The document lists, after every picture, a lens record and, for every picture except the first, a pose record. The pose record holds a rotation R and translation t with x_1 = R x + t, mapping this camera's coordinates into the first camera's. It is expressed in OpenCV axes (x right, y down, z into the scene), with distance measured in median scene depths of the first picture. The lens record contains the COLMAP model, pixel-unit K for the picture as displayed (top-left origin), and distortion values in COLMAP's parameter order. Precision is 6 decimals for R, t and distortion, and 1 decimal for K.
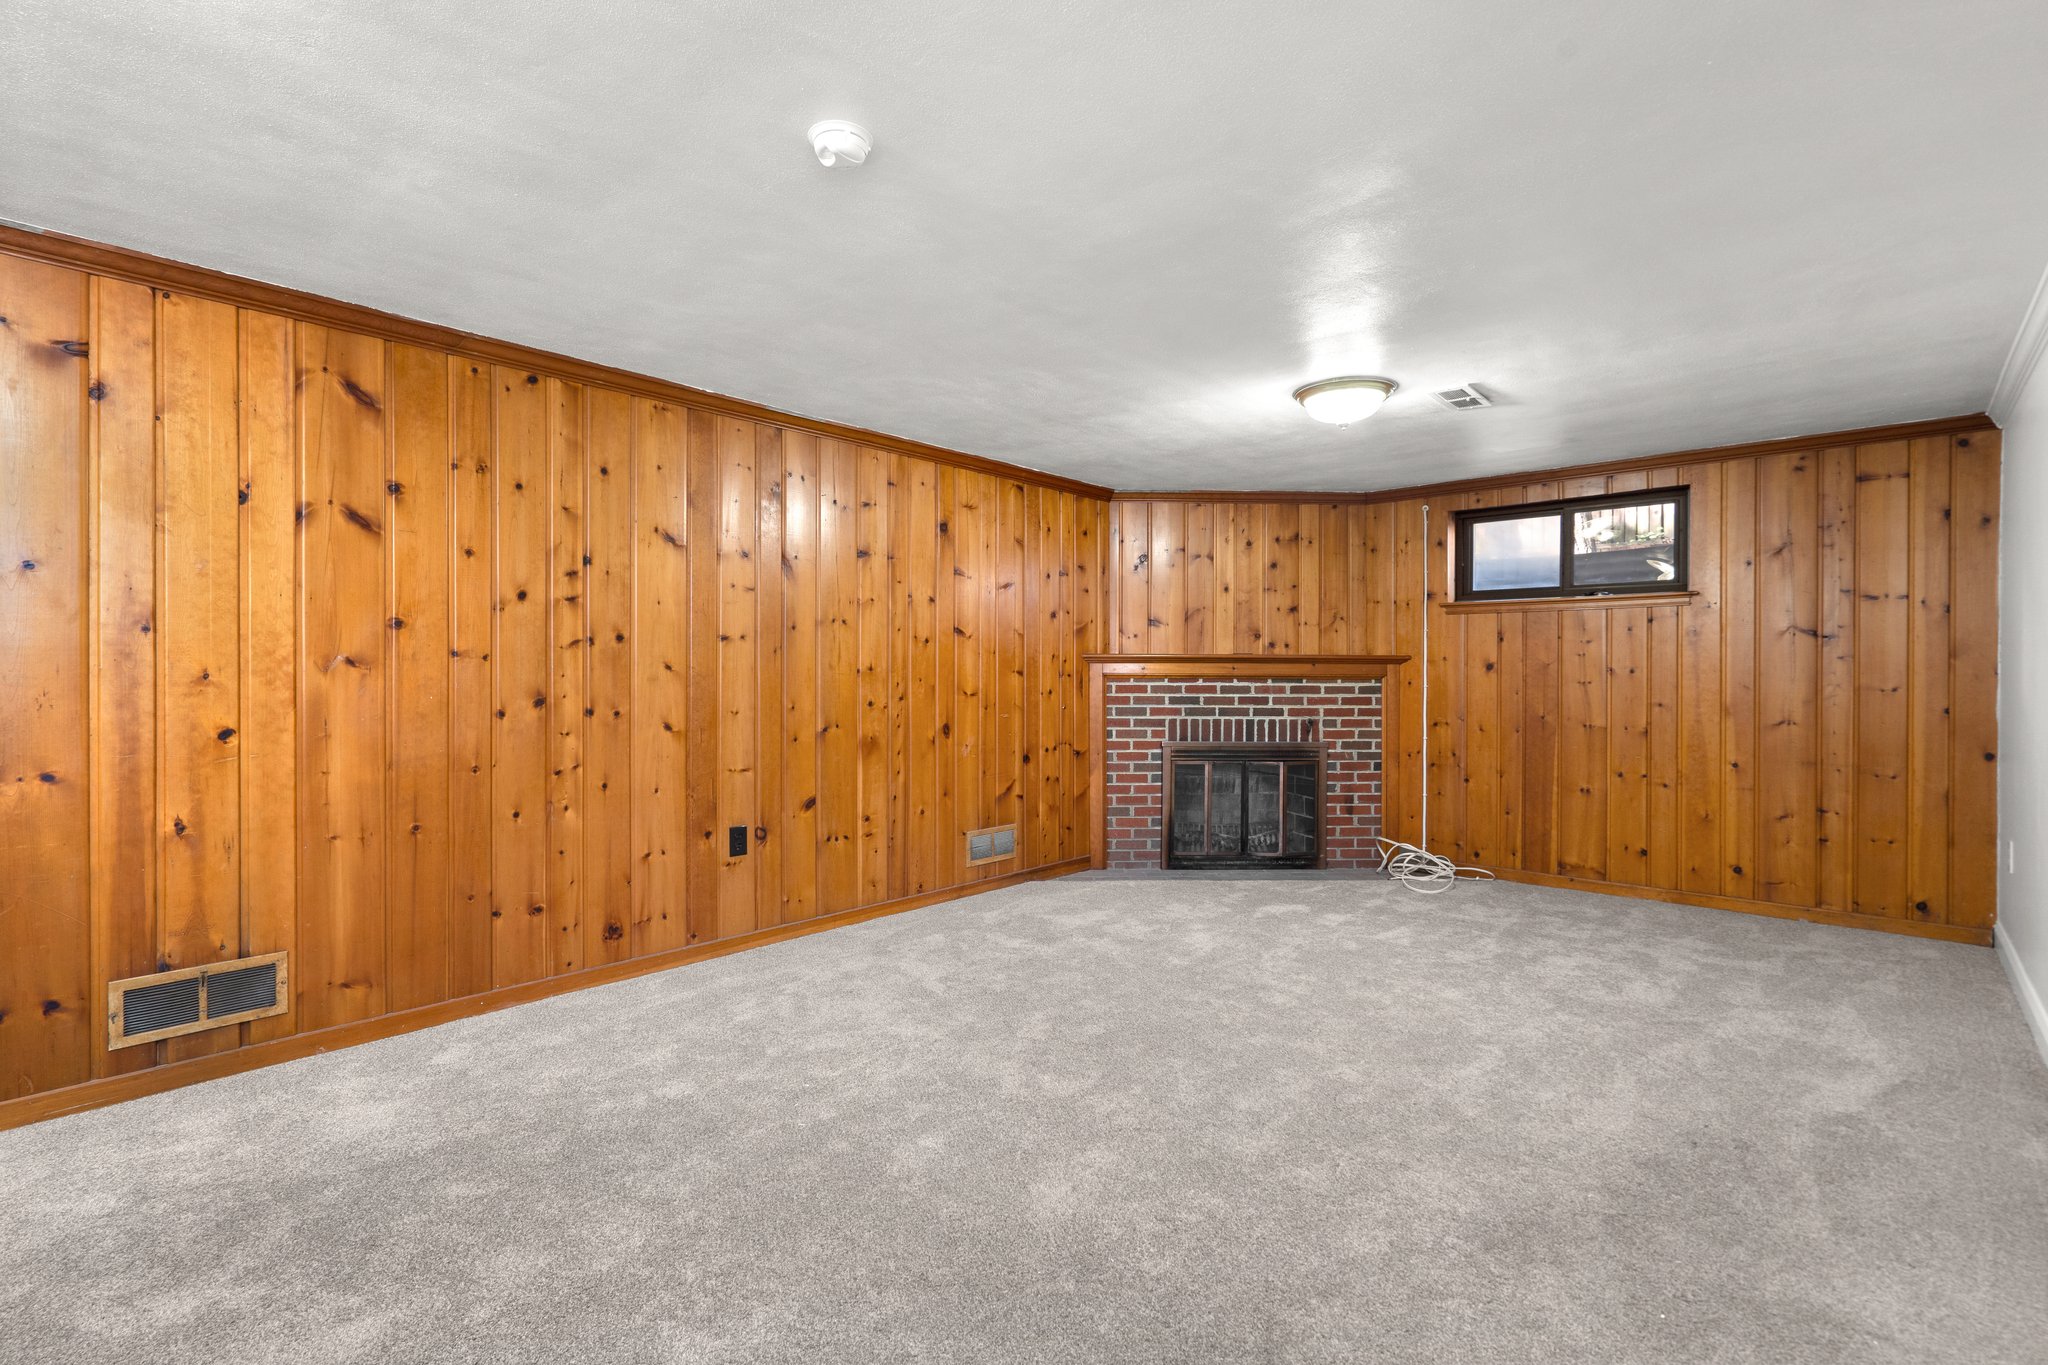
lens RADIAL K [[933.2, 0, 1011.8], [0, 933.2, 678.5], [0, 0, 1]] dist [-0.010844, 0.006600]
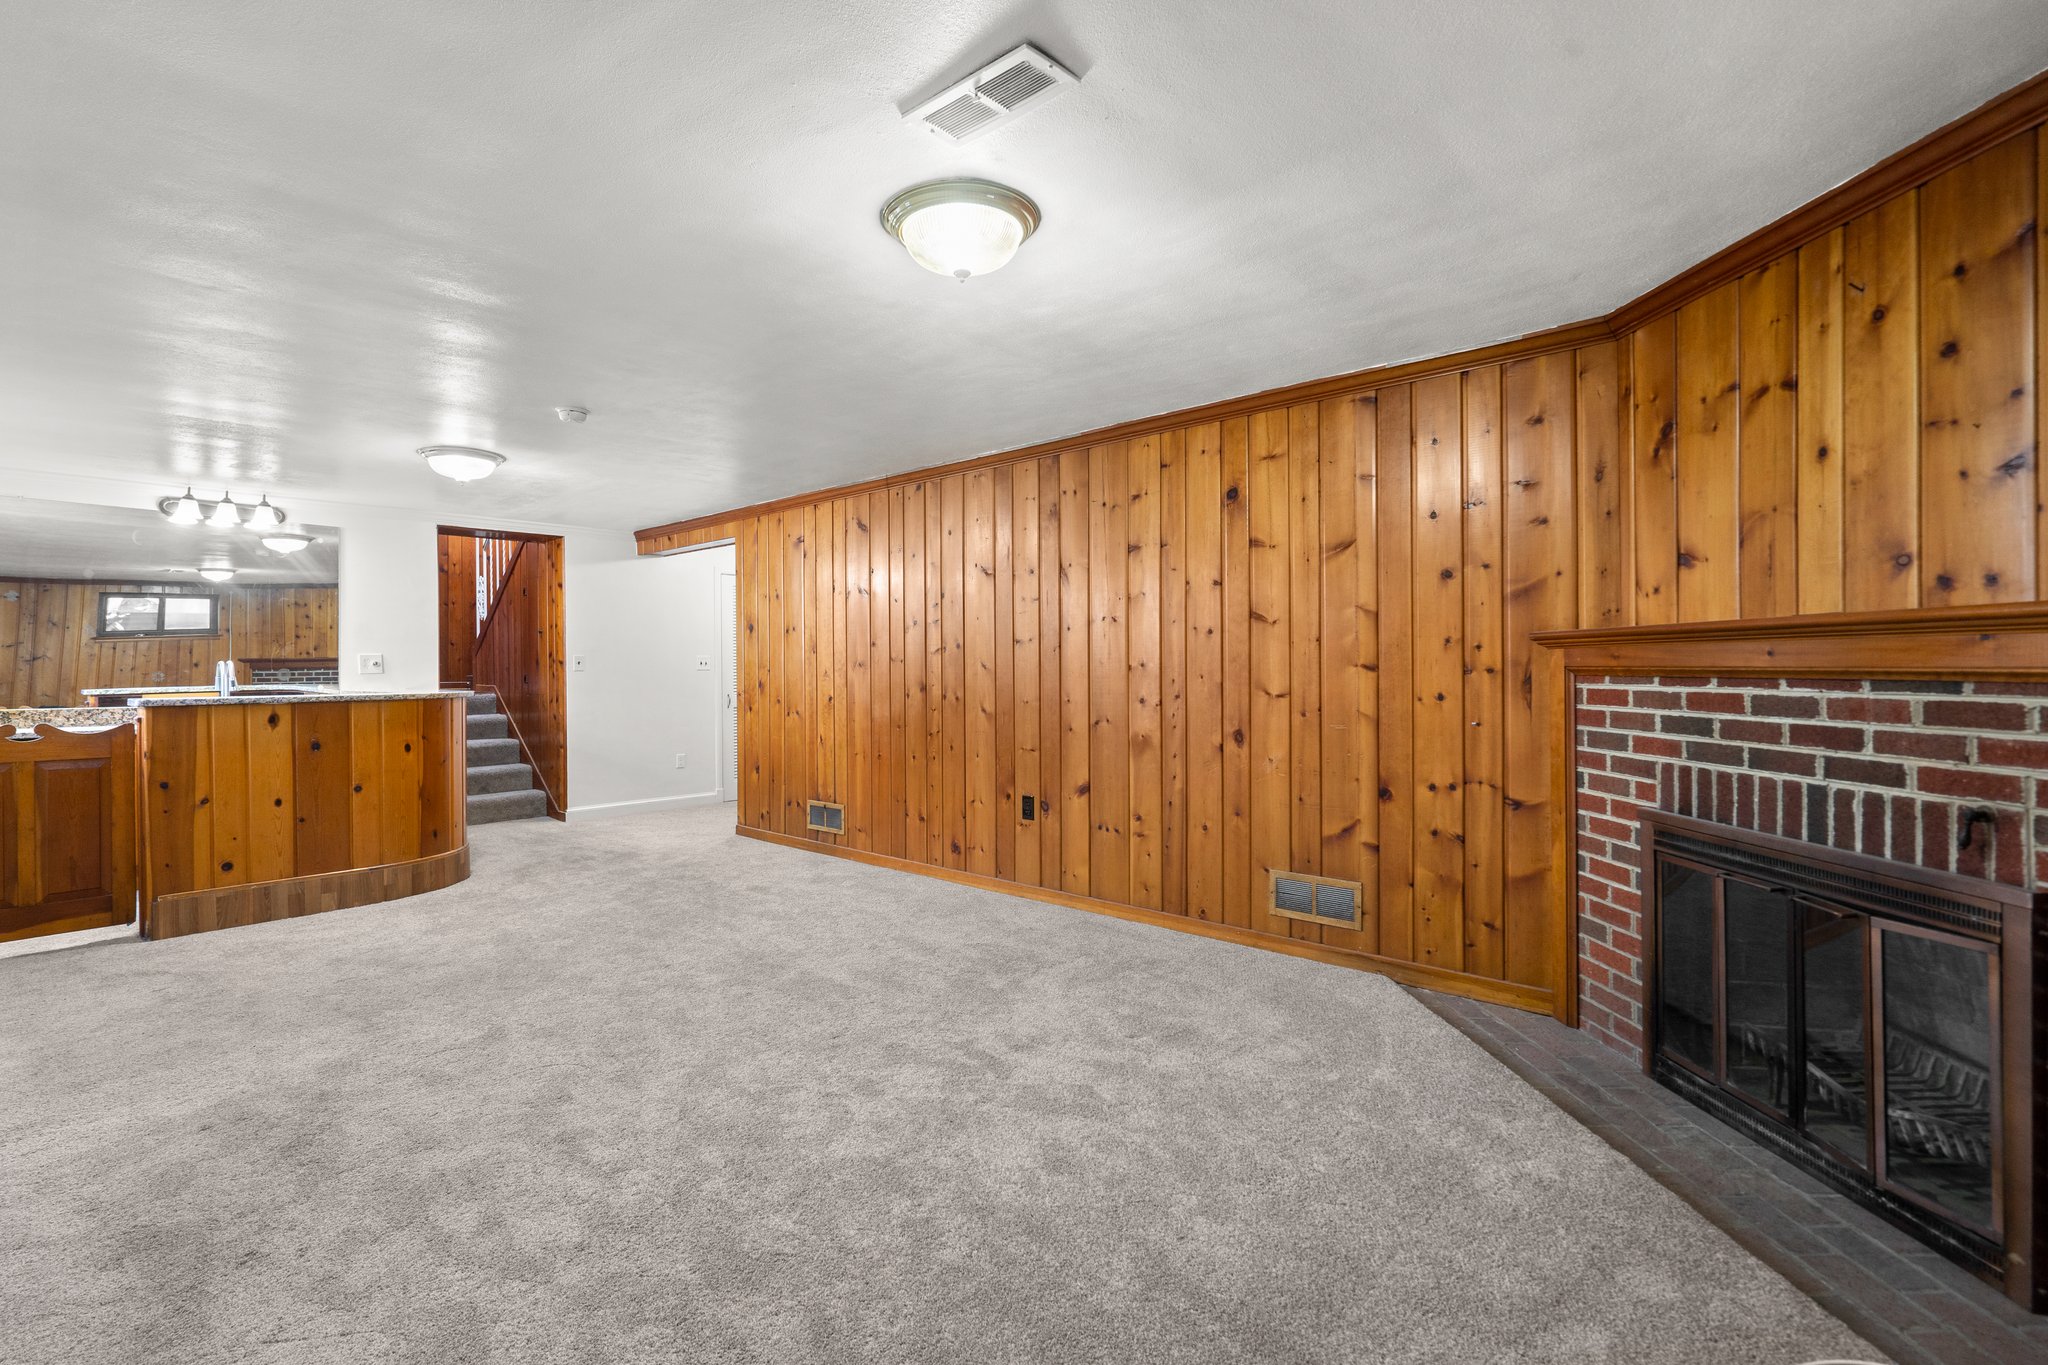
lens RADIAL K [[955.0, 0, 1013.8], [0, 955.0, 670.7], [0, 0, 1]] dist [-0.003303, 0.000252]
pose [[-0.005971, 0.001383, -0.999981, 0.653805], [0.001283, 0.999998, 0.001376, -0.004296], [0.999981, -0.001275, -0.005972, 0.676627]]
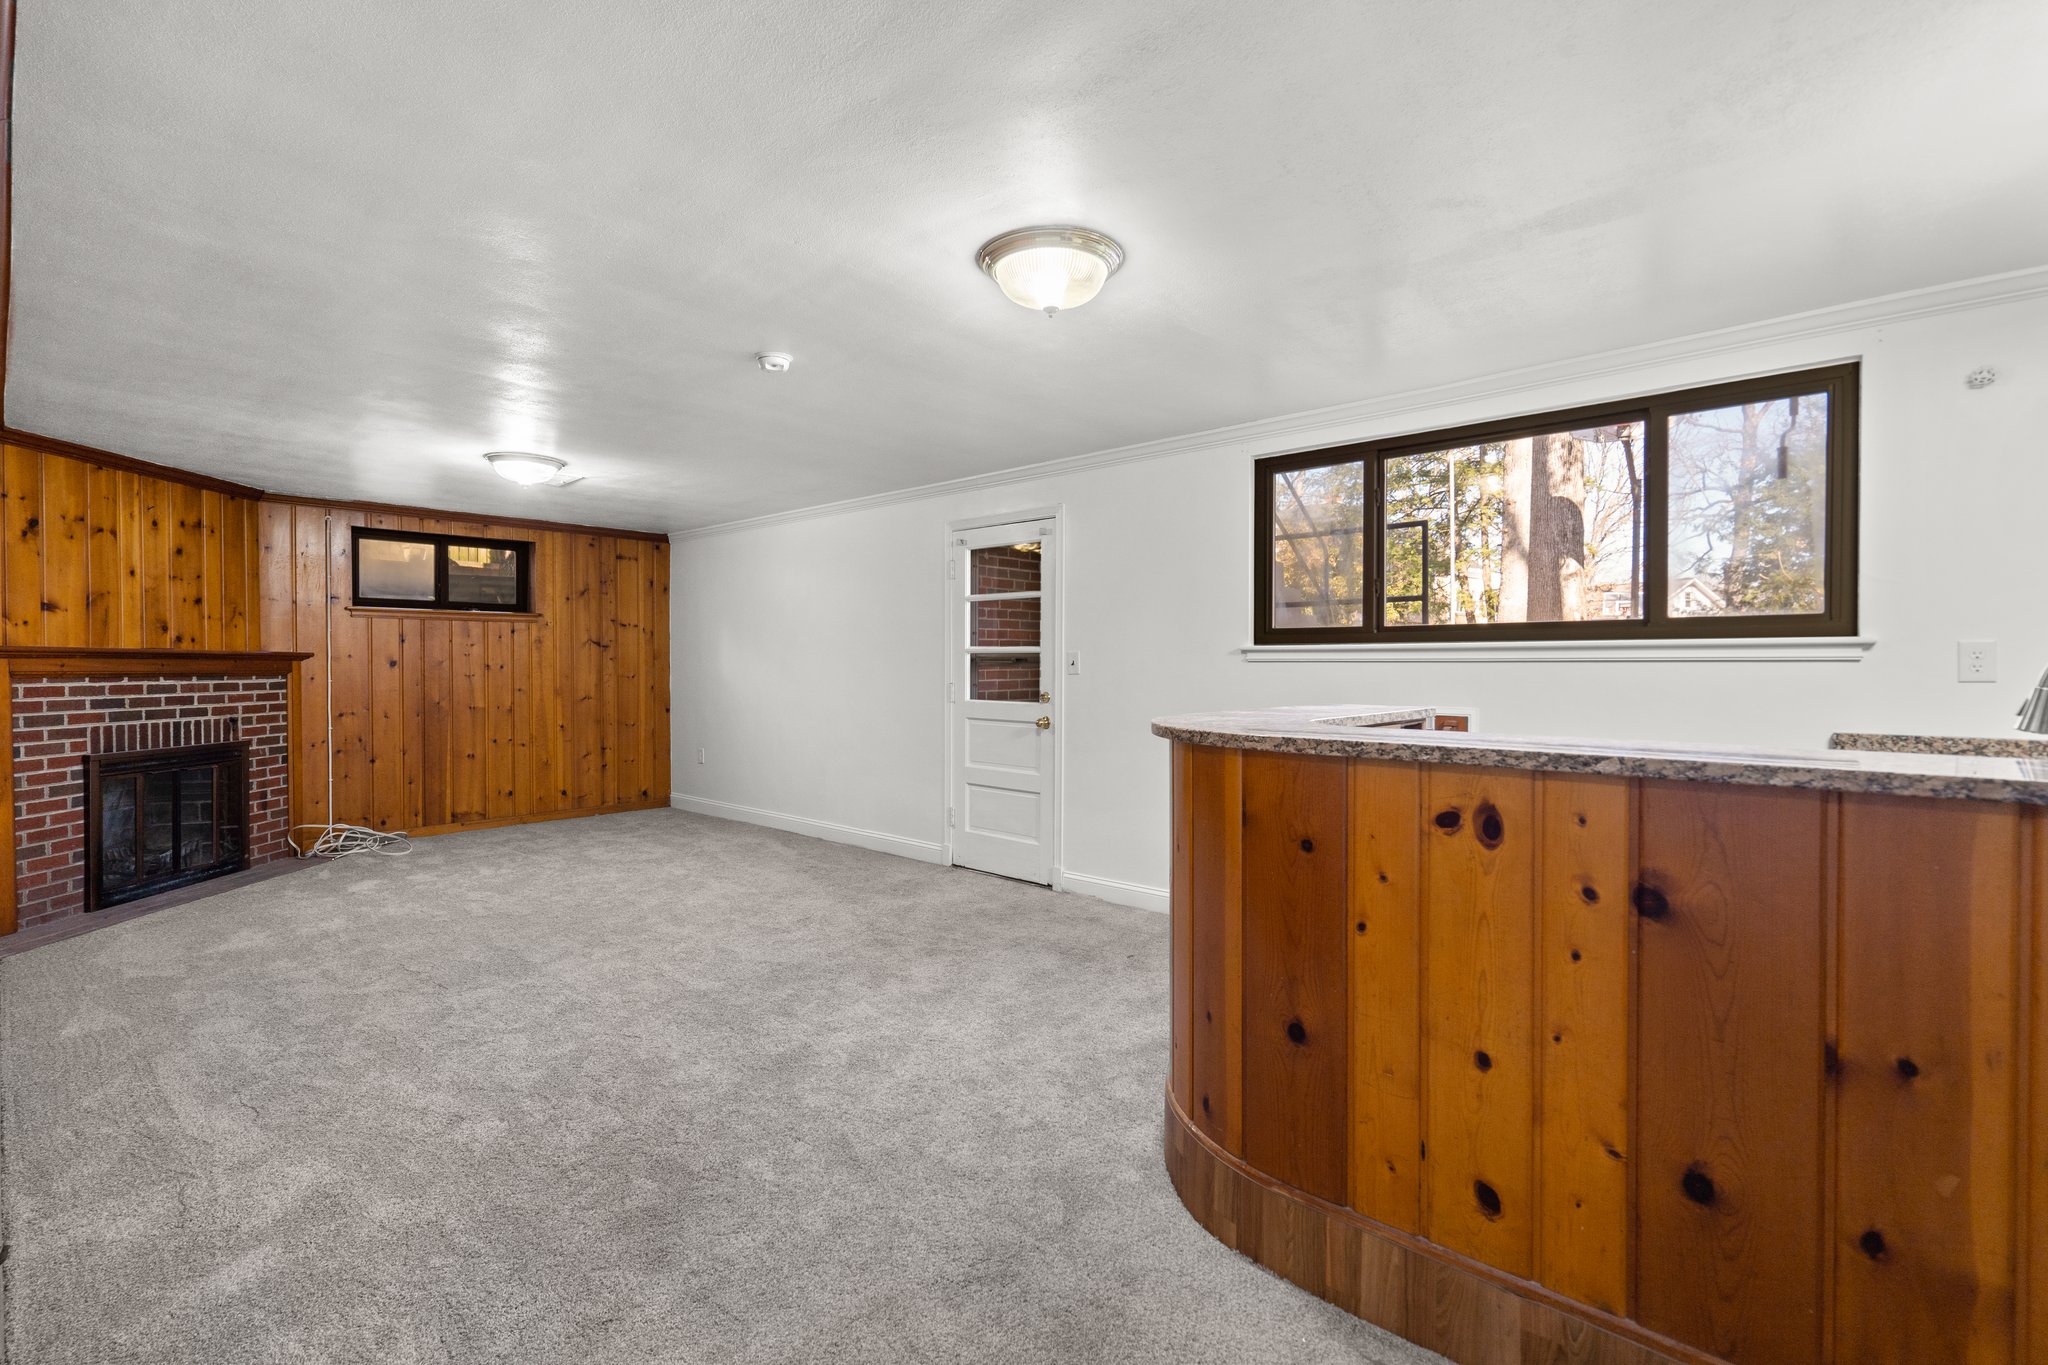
lens RADIAL K [[922.8, 0, 1013.6], [0, 922.8, 681.3], [0, 0, 1]] dist [0.001186, 0.000240]
pose [[0.000578, -0.019122, 0.999817, -0.639849], [0.007382, 0.999790, 0.019117, -0.006166], [-0.999973, 0.007370, 0.000719, 0.192386]]
